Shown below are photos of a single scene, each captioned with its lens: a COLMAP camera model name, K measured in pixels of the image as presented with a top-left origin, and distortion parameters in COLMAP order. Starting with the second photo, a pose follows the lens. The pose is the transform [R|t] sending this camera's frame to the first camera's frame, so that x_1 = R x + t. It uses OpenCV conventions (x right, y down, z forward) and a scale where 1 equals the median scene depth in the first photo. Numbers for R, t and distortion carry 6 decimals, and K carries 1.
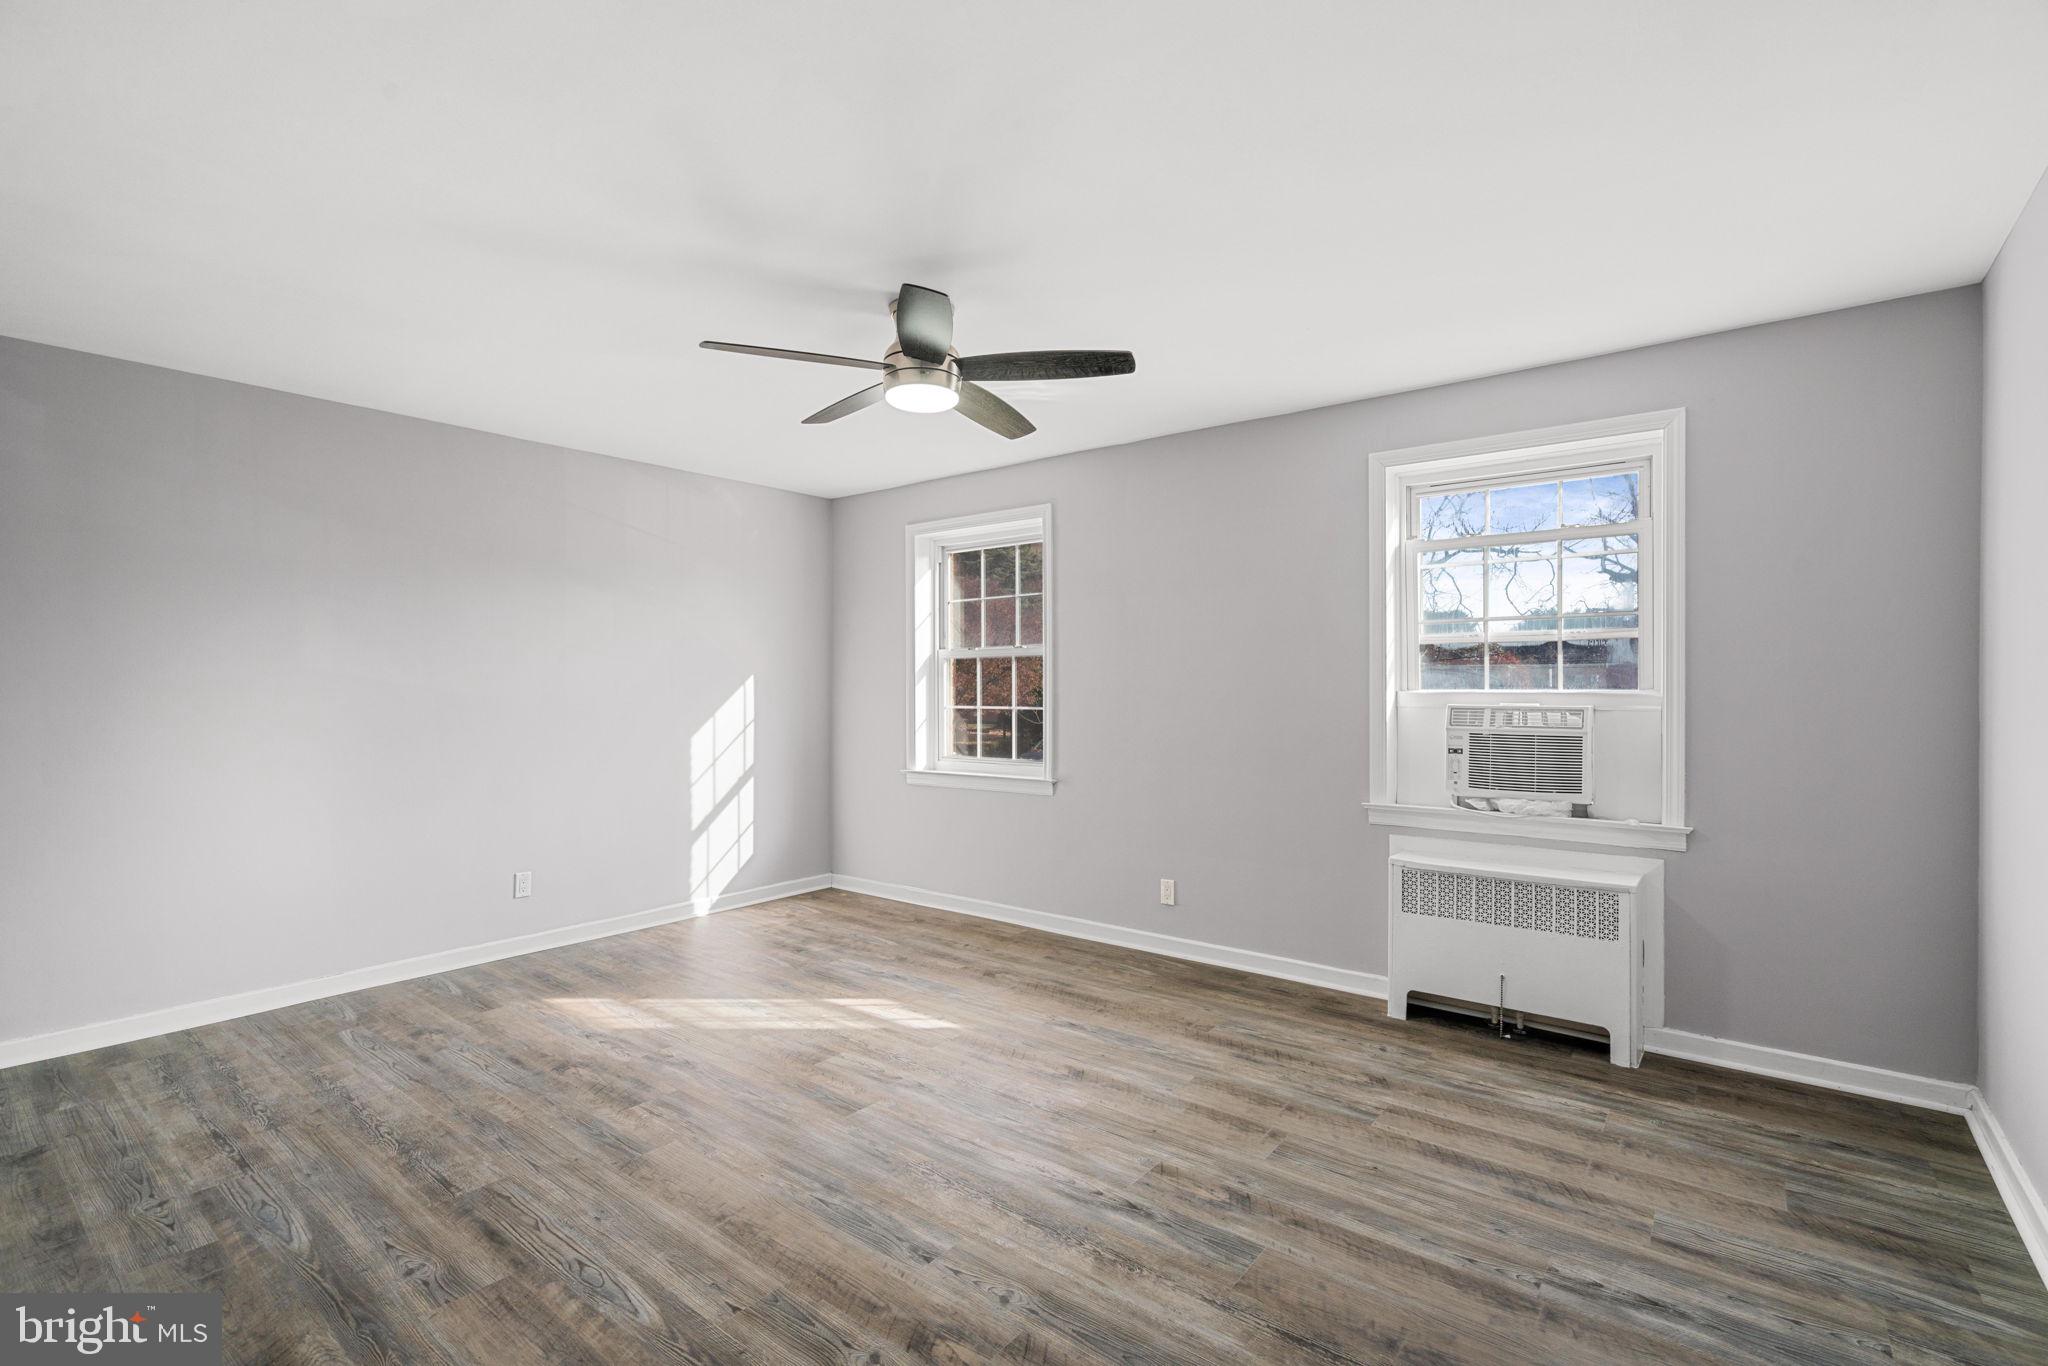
lens RADIAL K [[912.4, 0, 1024.0], [0, 912.4, 683.0], [0, 0, 1]] dist [-0.005748, 0.000522]
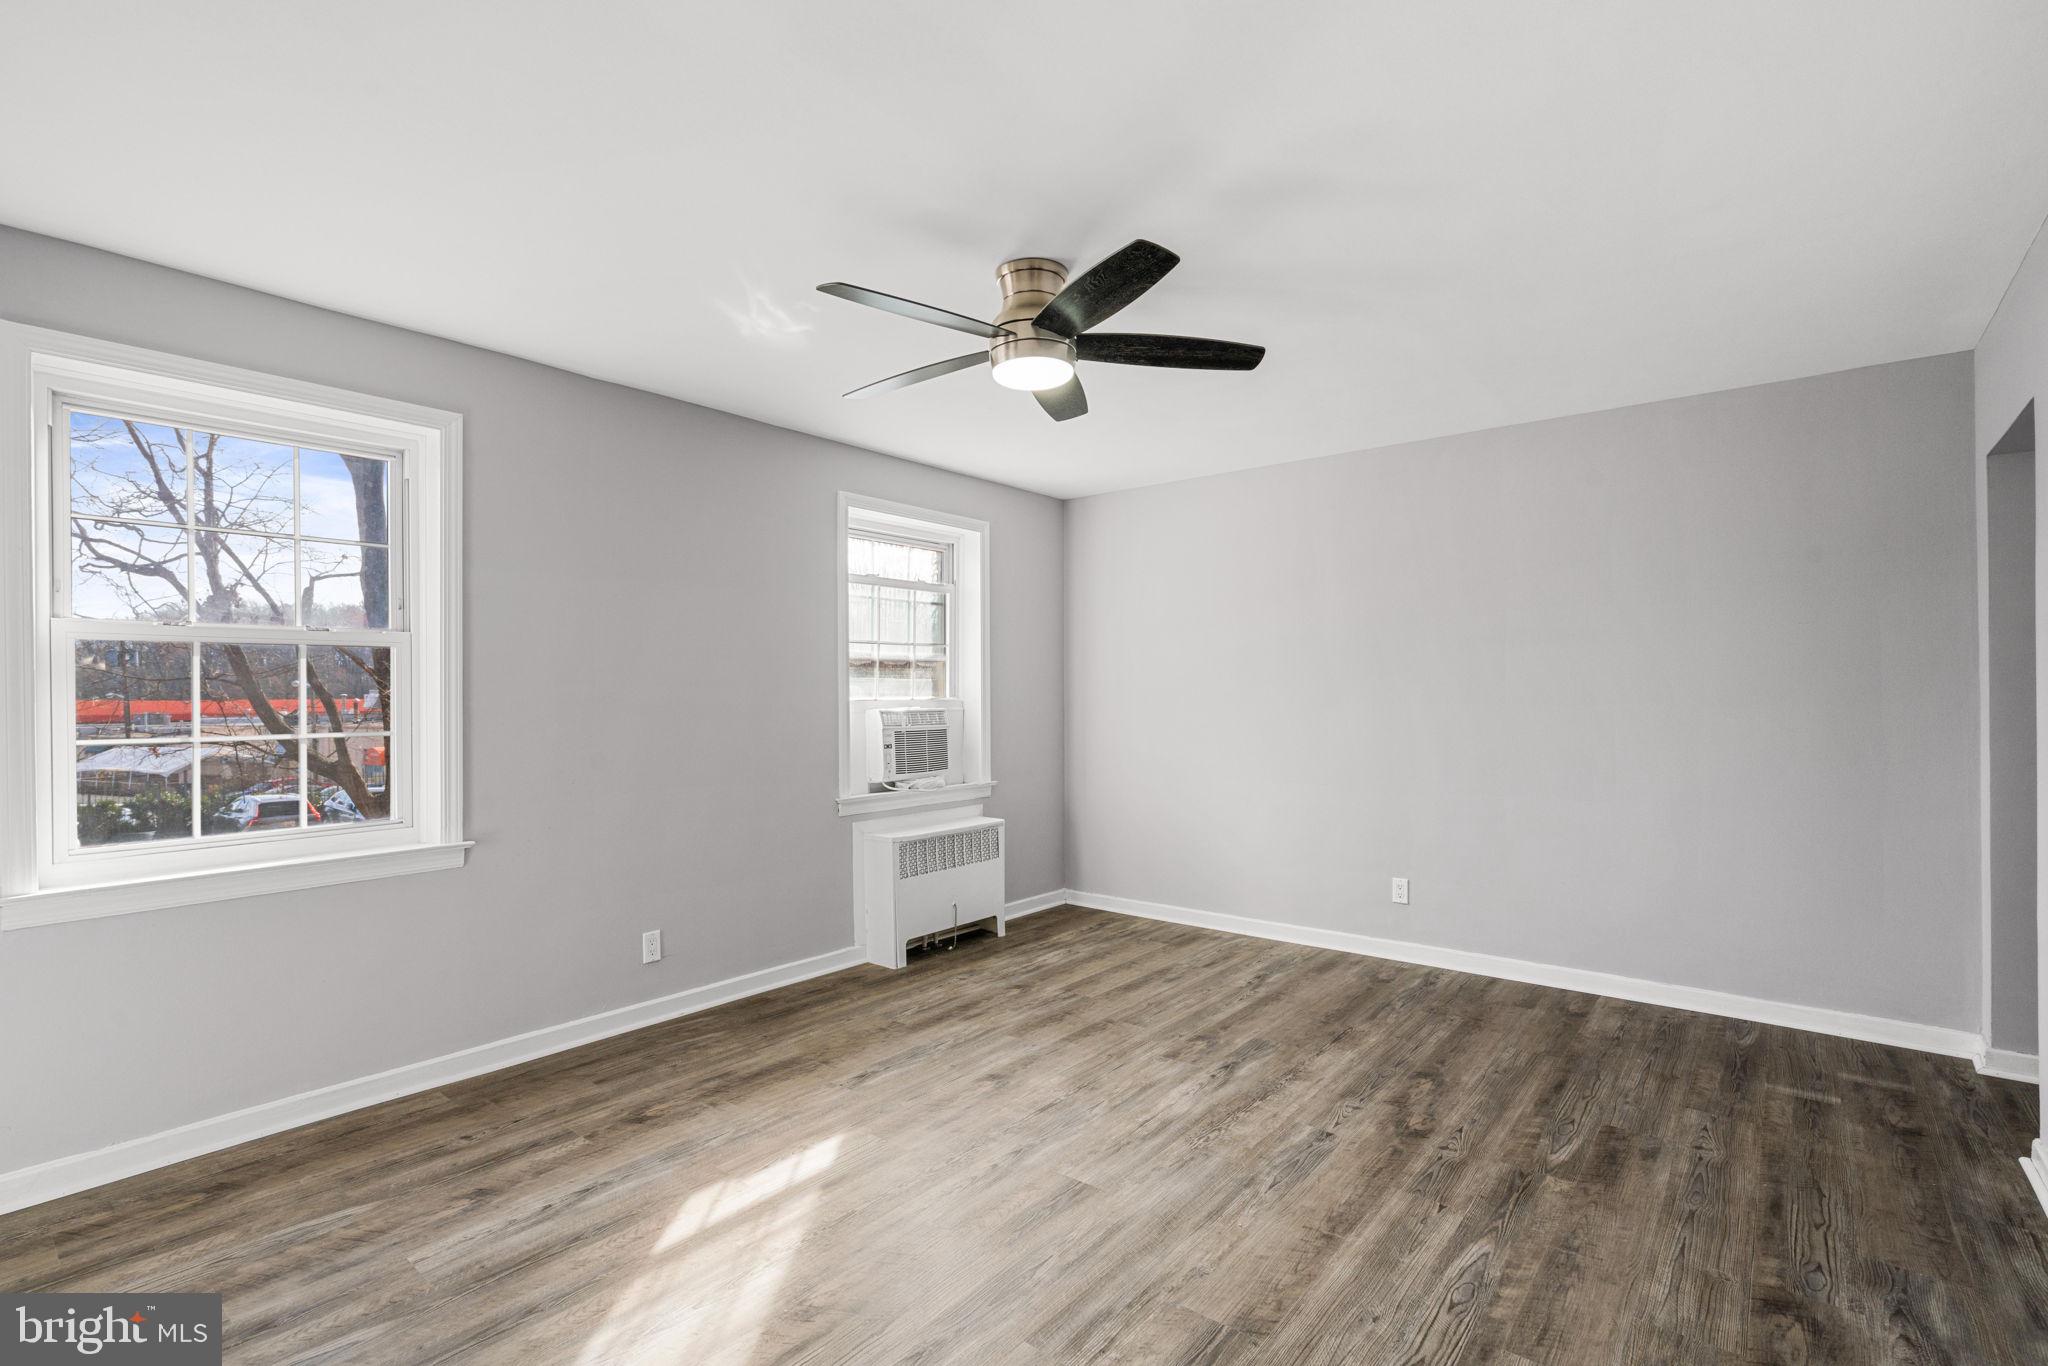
lens RADIAL K [[932.5, 0, 1009.1], [0, 932.5, 692.4], [0, 0, 1]] dist [-0.005688, 0.001275]
pose [[0.040466, 0.003098, 0.999176, -0.994995], [0.002365, 0.999992, -0.003196, 0.005432], [-0.999178, 0.002492, 0.040458, 0.961644]]
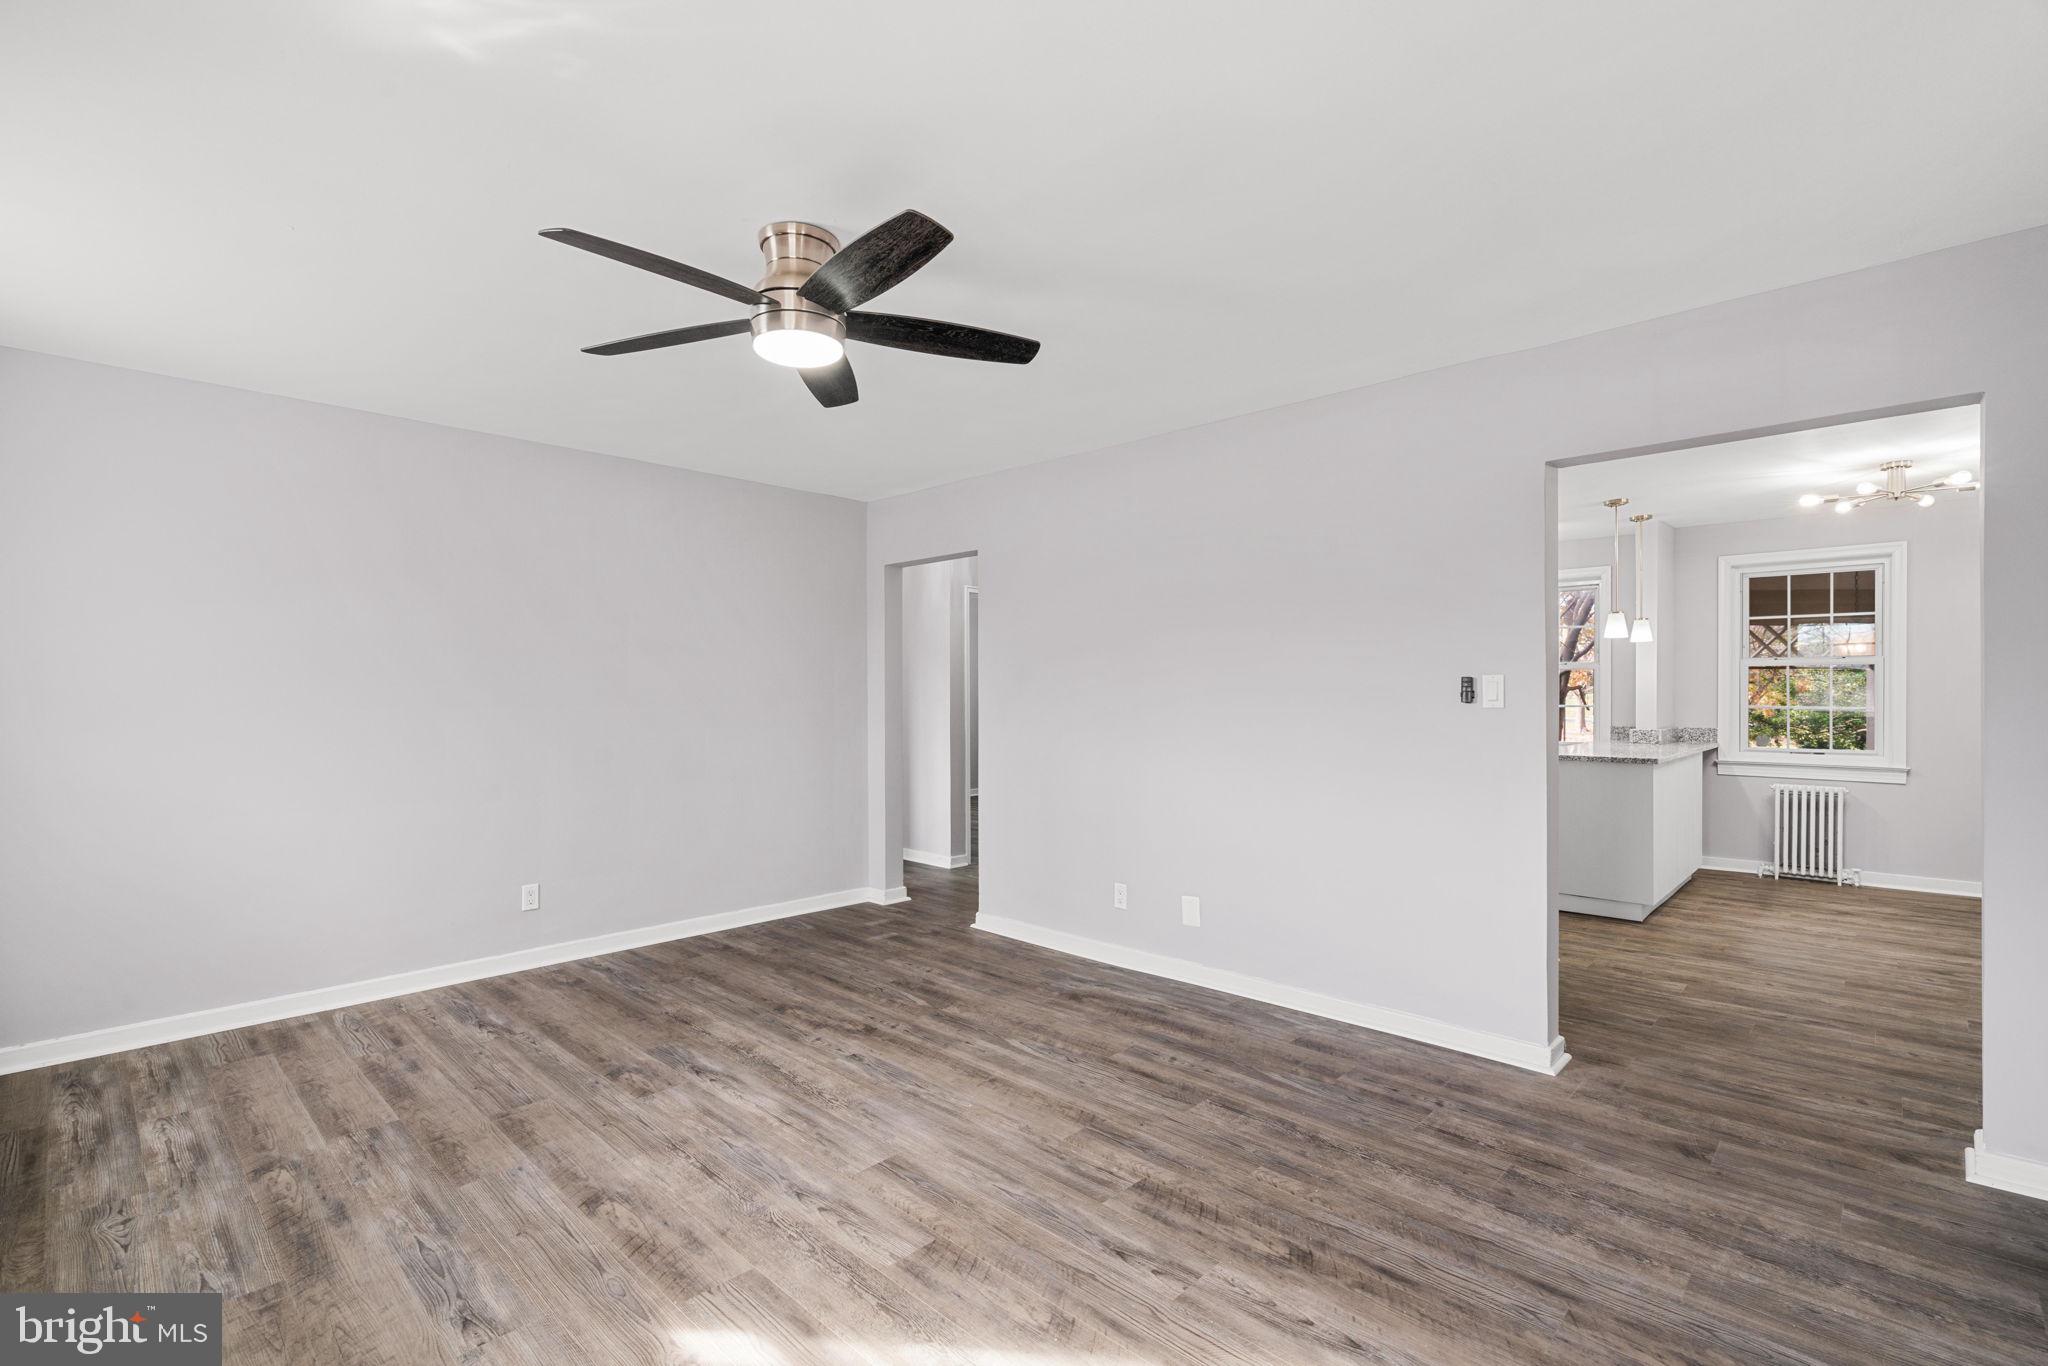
lens RADIAL K [[932.5, 0, 1009.1], [0, 932.5, 692.4], [0, 0, 1]] dist [-0.005688, 0.001275]
pose [[-0.993170, 0.003923, 0.116610, -0.387586], [0.003502, 0.999987, -0.003817, 0.007130], [-0.116623, -0.003383, -0.993170, 1.769805]]
